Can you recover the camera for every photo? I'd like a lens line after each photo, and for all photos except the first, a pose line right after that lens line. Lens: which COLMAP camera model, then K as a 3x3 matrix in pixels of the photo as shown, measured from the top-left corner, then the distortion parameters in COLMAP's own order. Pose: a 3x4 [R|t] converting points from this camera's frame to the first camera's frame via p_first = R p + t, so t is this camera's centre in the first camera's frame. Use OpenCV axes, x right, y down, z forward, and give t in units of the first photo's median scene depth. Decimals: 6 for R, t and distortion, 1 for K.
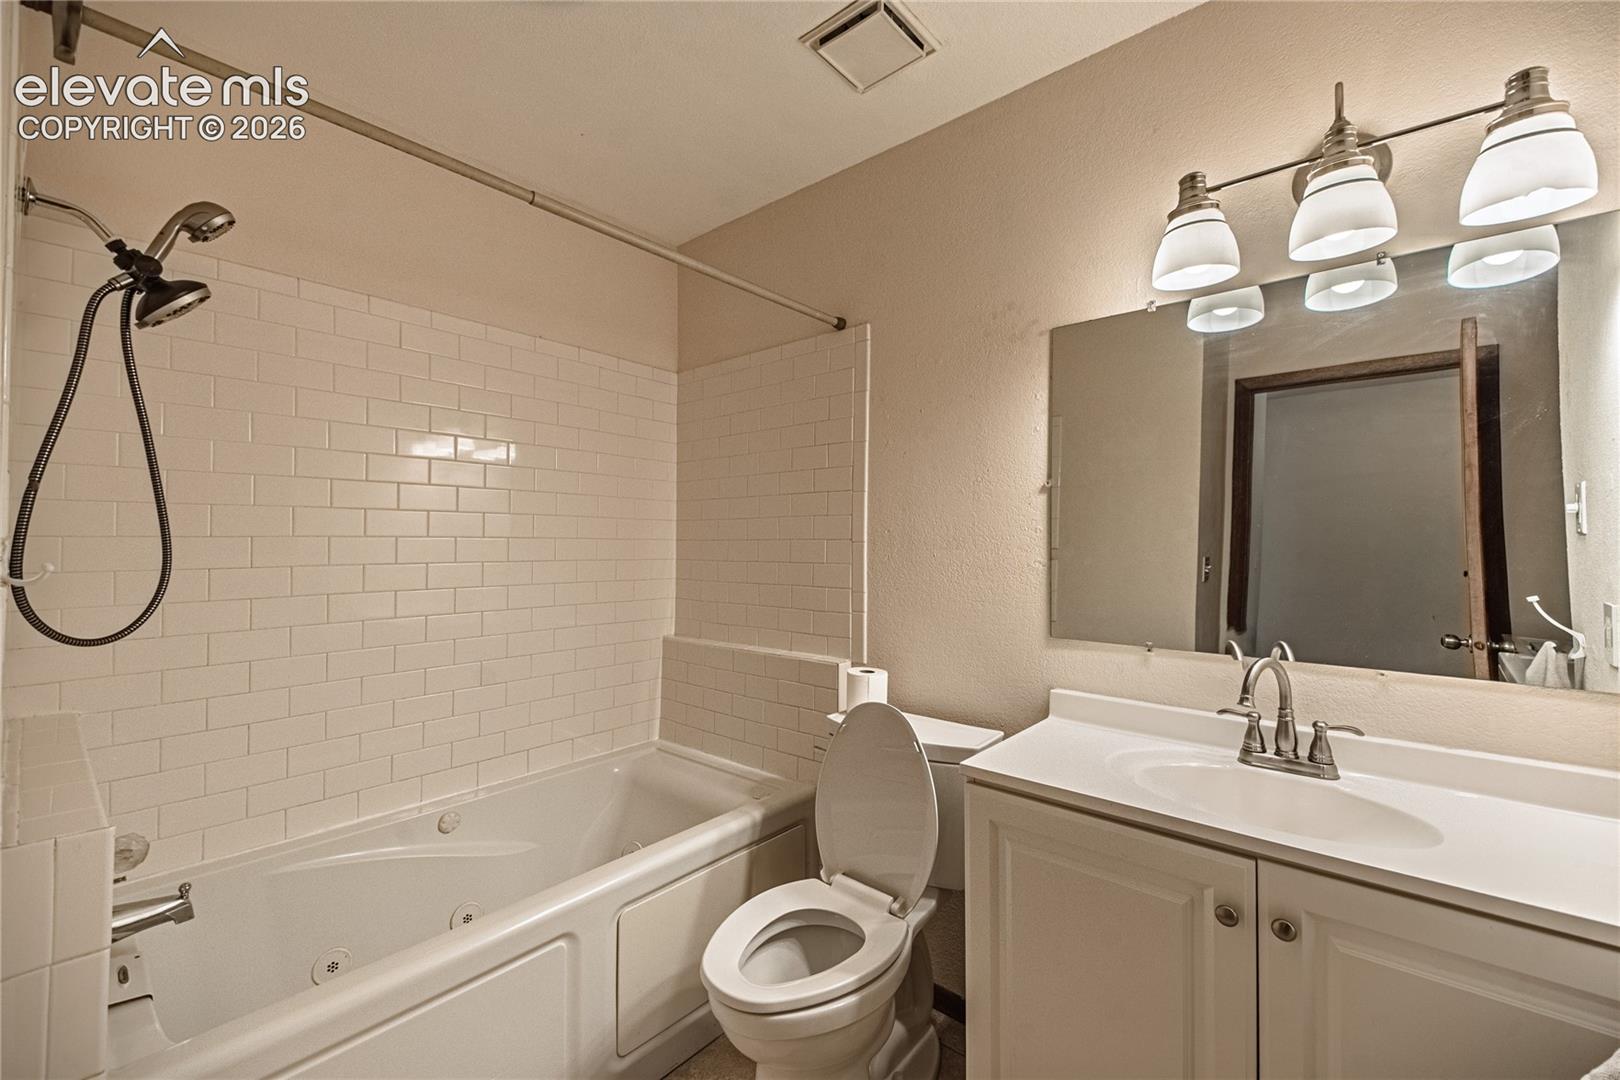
lens RADIAL K [[659.9, 0, 819.6], [0, 659.9, 528.8], [0, 0, 1]] dist [0.002979, -0.001478]
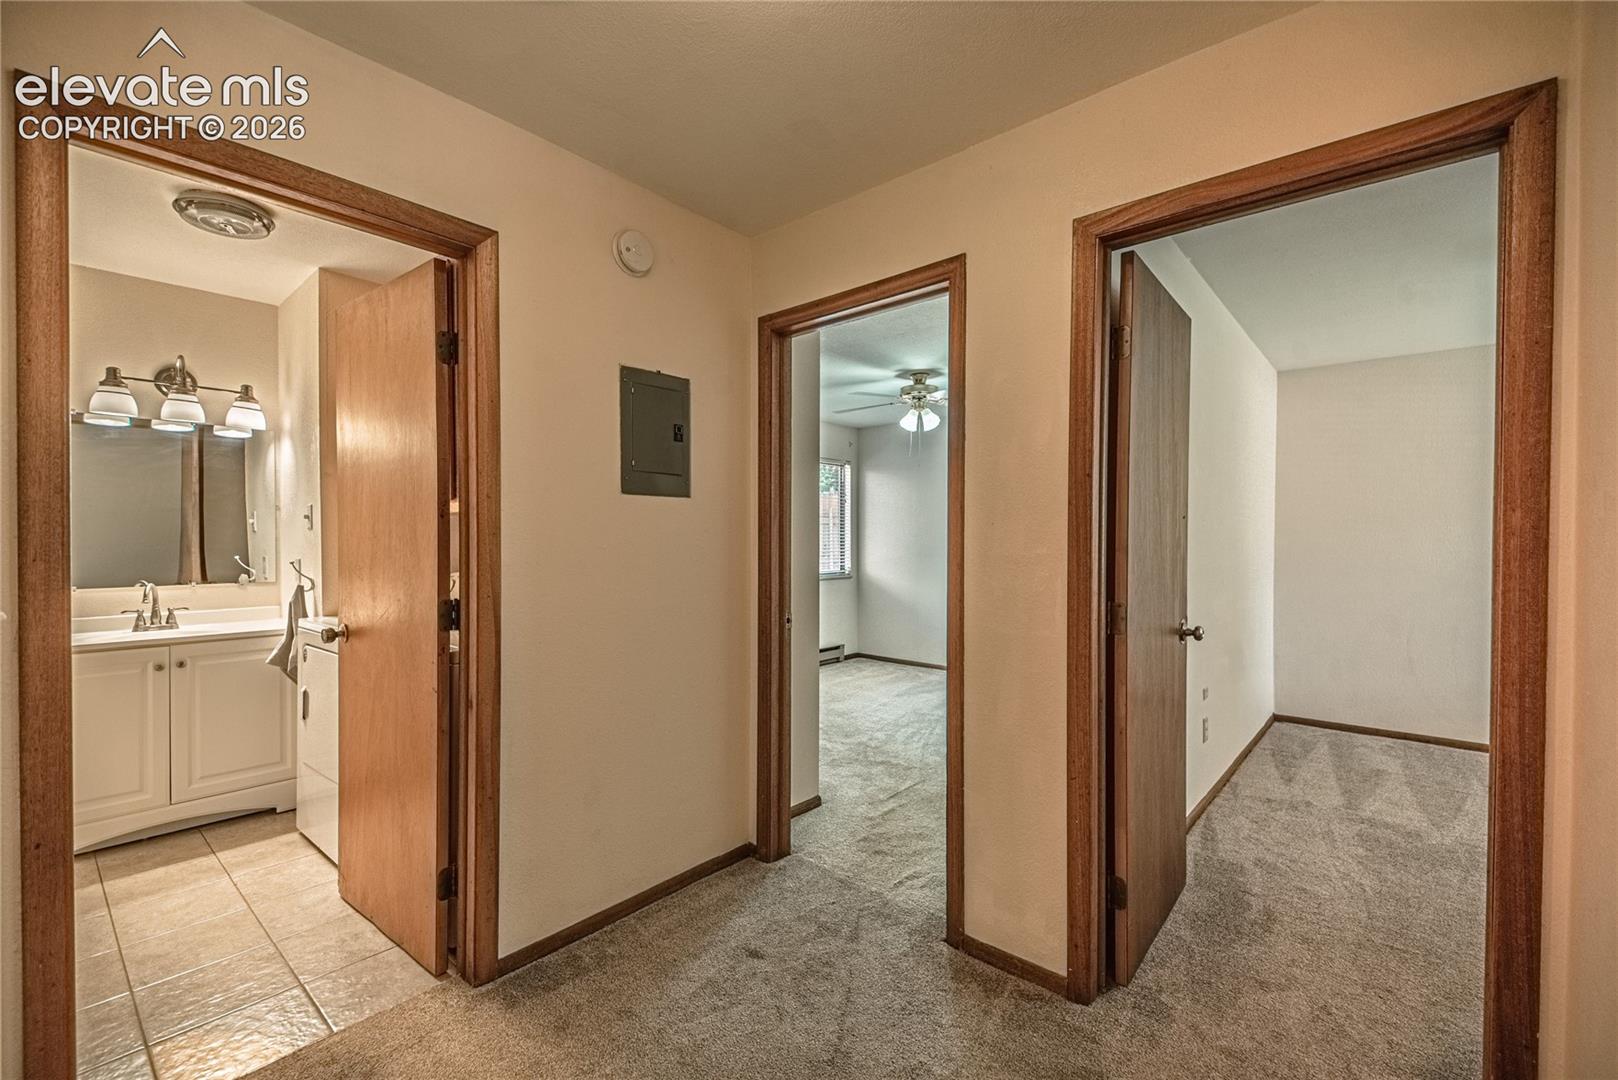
lens RADIAL K [[698.4, 0, 816.7], [0, 698.4, 545.5], [0, 0, 1]] dist [0.005552, 0.000494]
pose [[0.004931, -0.021604, 0.999754, -1.845932], [-0.029980, 0.999314, 0.021742, -0.073356], [-0.999538, -0.030080, 0.004280, -1.419265]]
